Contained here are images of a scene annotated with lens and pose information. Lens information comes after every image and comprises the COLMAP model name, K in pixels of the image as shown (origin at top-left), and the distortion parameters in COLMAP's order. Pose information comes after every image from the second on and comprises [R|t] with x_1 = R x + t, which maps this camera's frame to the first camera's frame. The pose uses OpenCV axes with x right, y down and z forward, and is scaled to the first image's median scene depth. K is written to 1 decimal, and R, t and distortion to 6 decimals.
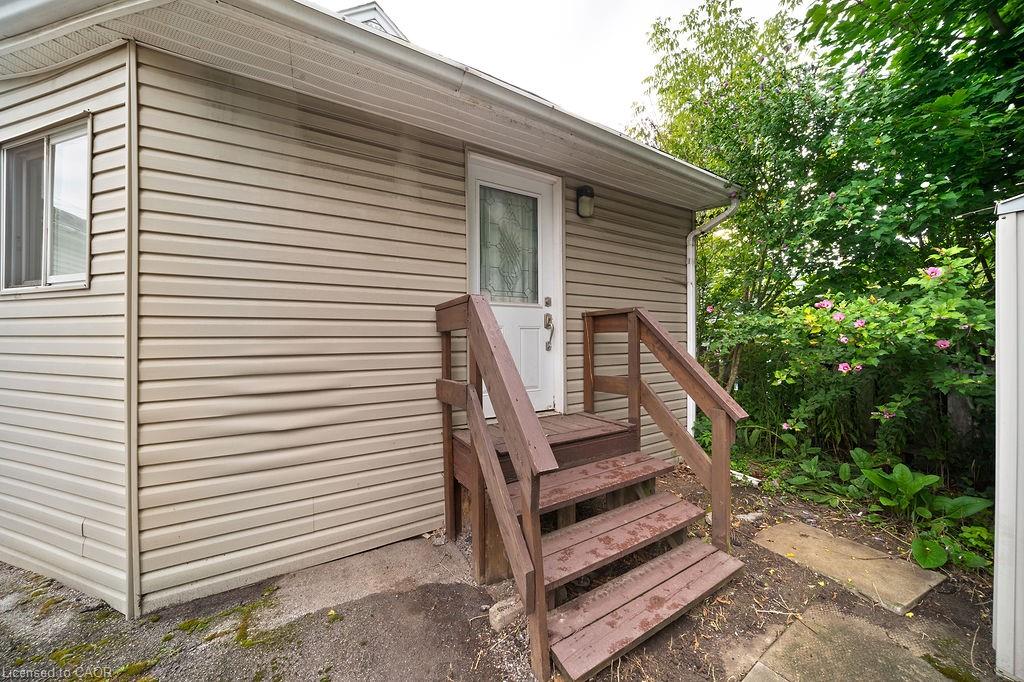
lens RADIAL K [[337.2, 0, 507.7], [0, 337.2, 335.8], [0, 0, 1]] dist [-0.014055, 0.000231]
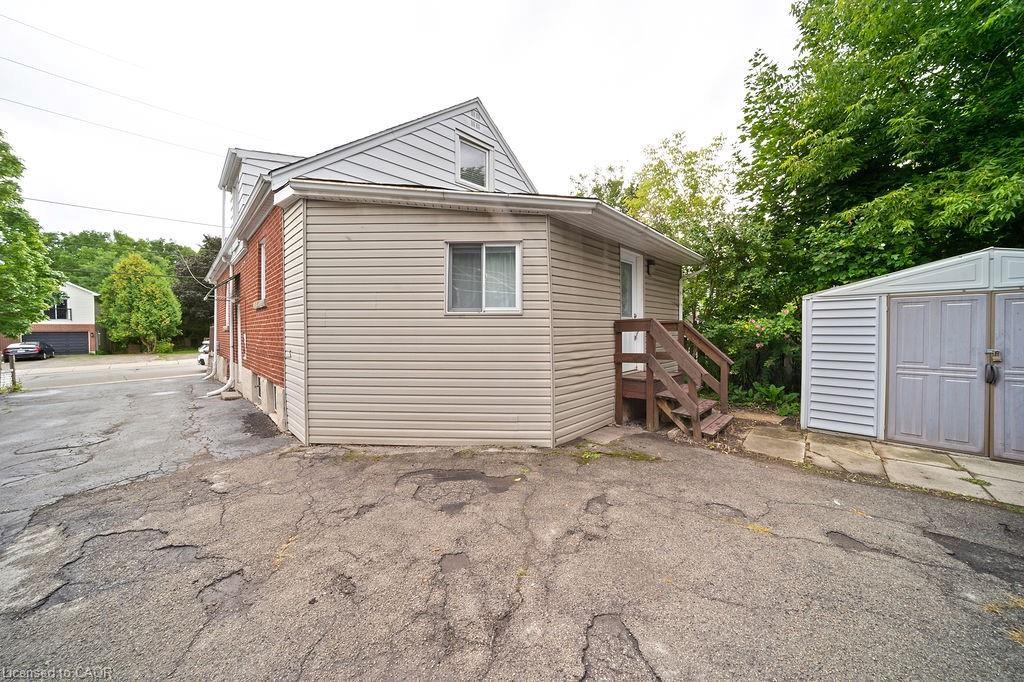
lens RADIAL K [[337.2, 0, 513.5], [0, 337.2, 333.9], [0, 0, 1]] dist [-0.014055, 0.000231]
pose [[0.962258, -0.004107, 0.272109, -1.547836], [0.000084, 0.999891, 0.014795, -0.034333], [-0.272140, -0.014213, 0.962153, -1.006248]]
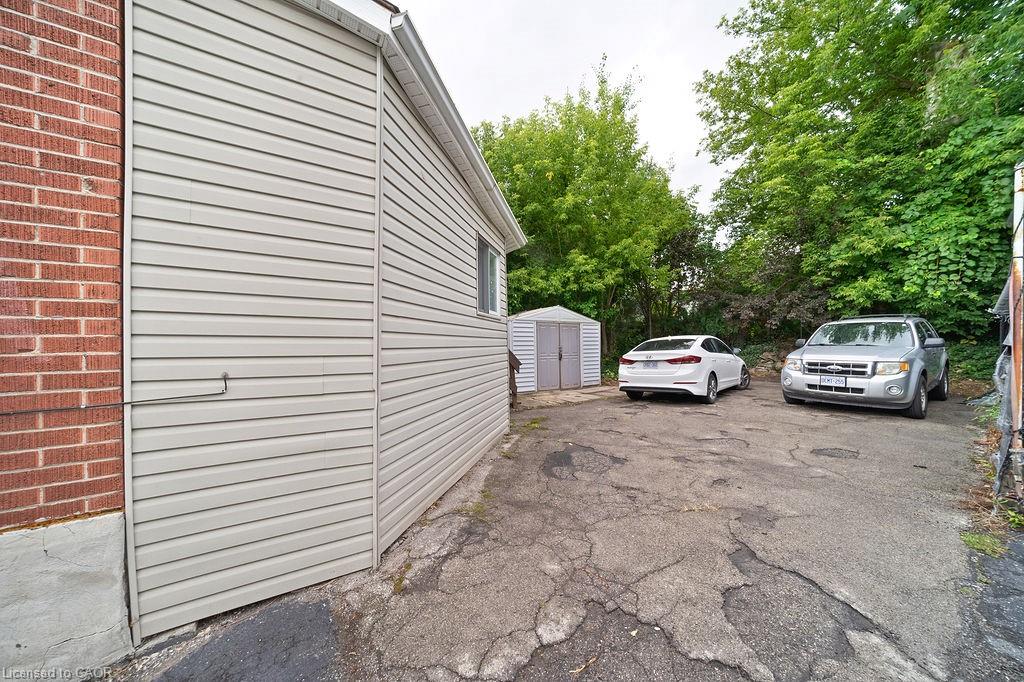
lens RADIAL K [[337.2, 0, 511.1], [0, 337.2, 343.5], [0, 0, 1]] dist [-0.014055, 0.000231]
pose [[-0.041906, -0.001347, 0.999121, -3.053816], [-0.005366, 0.999985, 0.001123, 0.035055], [-0.999107, -0.005314, -0.041913, 0.798980]]
